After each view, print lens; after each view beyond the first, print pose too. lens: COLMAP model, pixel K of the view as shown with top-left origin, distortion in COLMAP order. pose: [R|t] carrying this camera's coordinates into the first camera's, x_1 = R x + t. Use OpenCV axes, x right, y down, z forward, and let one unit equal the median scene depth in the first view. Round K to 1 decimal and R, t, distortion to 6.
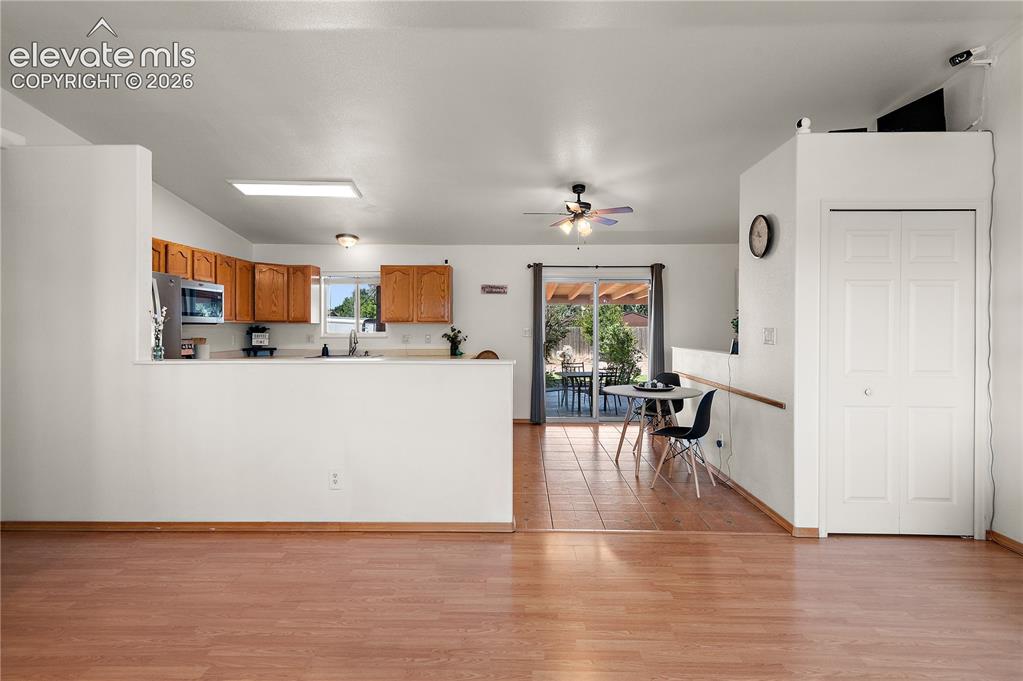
lens RADIAL K [[499.9, 0, 513.9], [0, 499.9, 330.9], [0, 0, 1]] dist [0.022330, -0.004548]
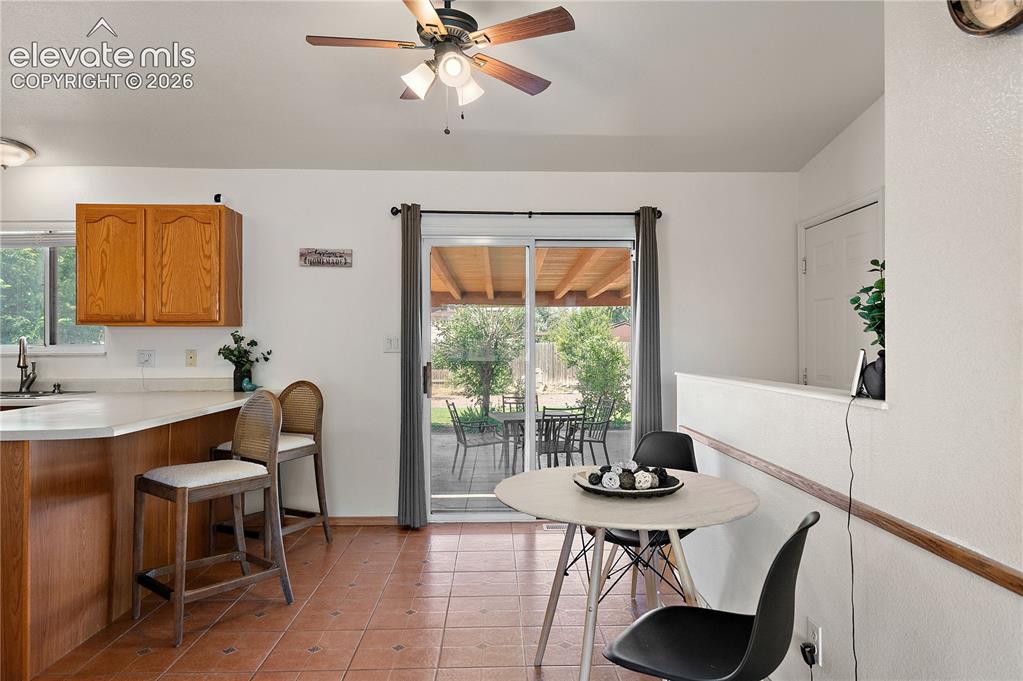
lens RADIAL K [[621.1, 0, 513.6], [0, 621.1, 343.2], [0, 0, 1]] dist [0.009006, -0.010138]
pose [[0.998822, -0.001972, 0.048491, 0.122147], [0.002460, 0.999947, -0.010010, 0.009000], [-0.048469, 0.010117, 0.998773, 0.384944]]
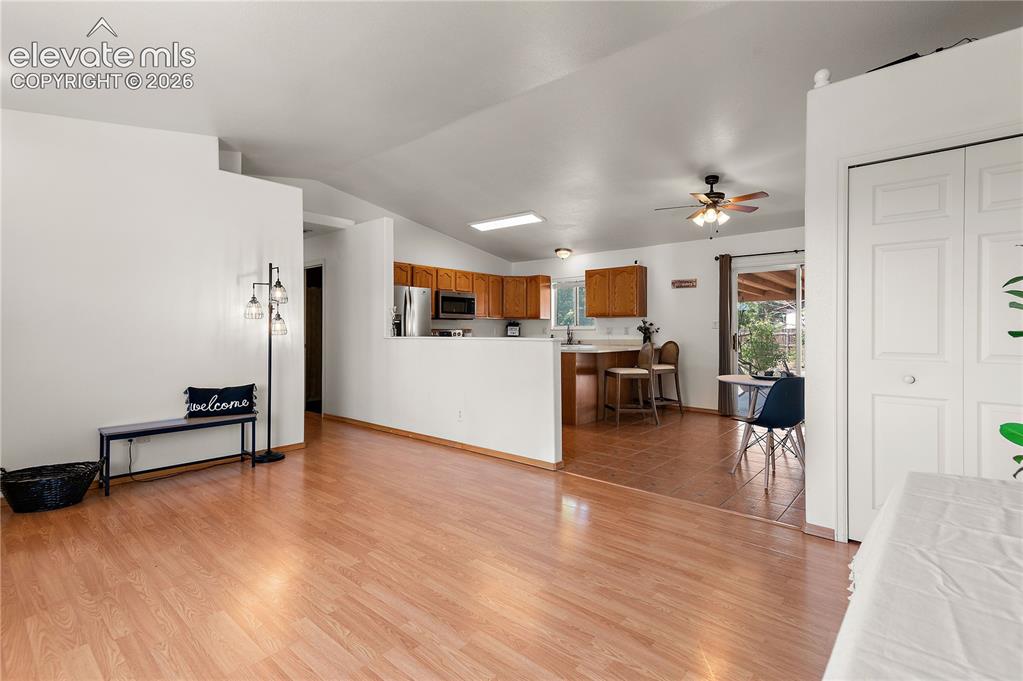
lens RADIAL K [[475.3, 0, 514.6], [0, 475.3, 330.3], [0, 0, 1]] dist [0.034455, -0.000505]
pose [[0.766915, -0.002442, -0.641744, 0.346875], [-0.002092, 0.999978, -0.006306, 0.023103], [0.641746, 0.006179, 0.766893, -0.004088]]
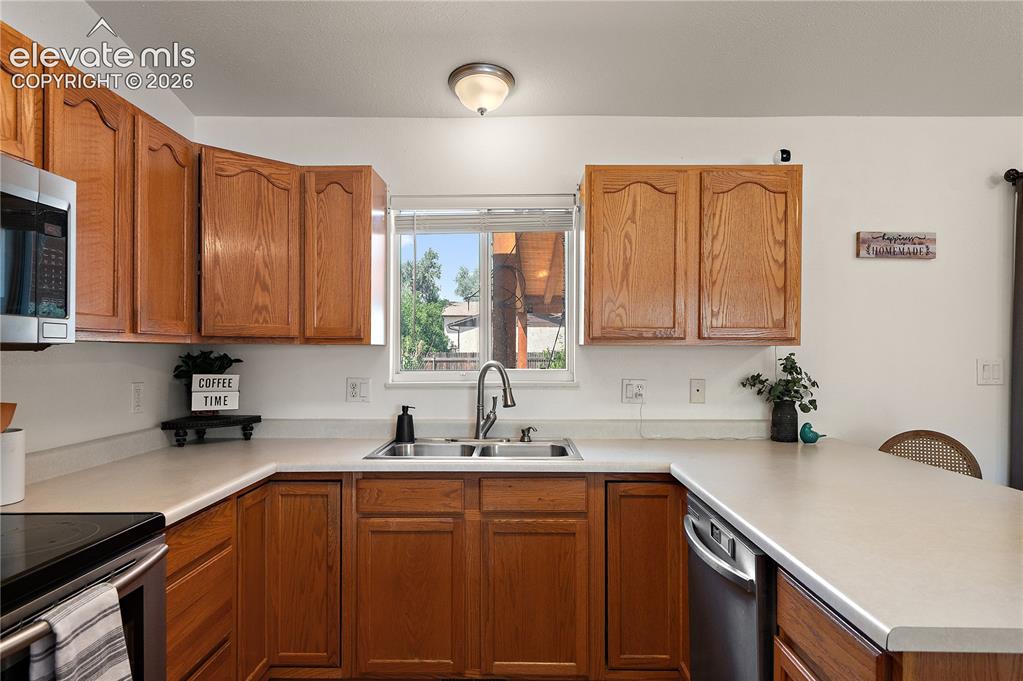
lens RADIAL K [[621.1, 0, 509.8], [0, 621.1, 352.7], [0, 0, 1]] dist [0.009006, -0.010138]
pose [[0.999998, 0.000826, 0.001928, -0.315435], [-0.000821, 0.999996, -0.002757, -0.009114], [-0.001930, 0.002755, 0.999994, 0.596971]]
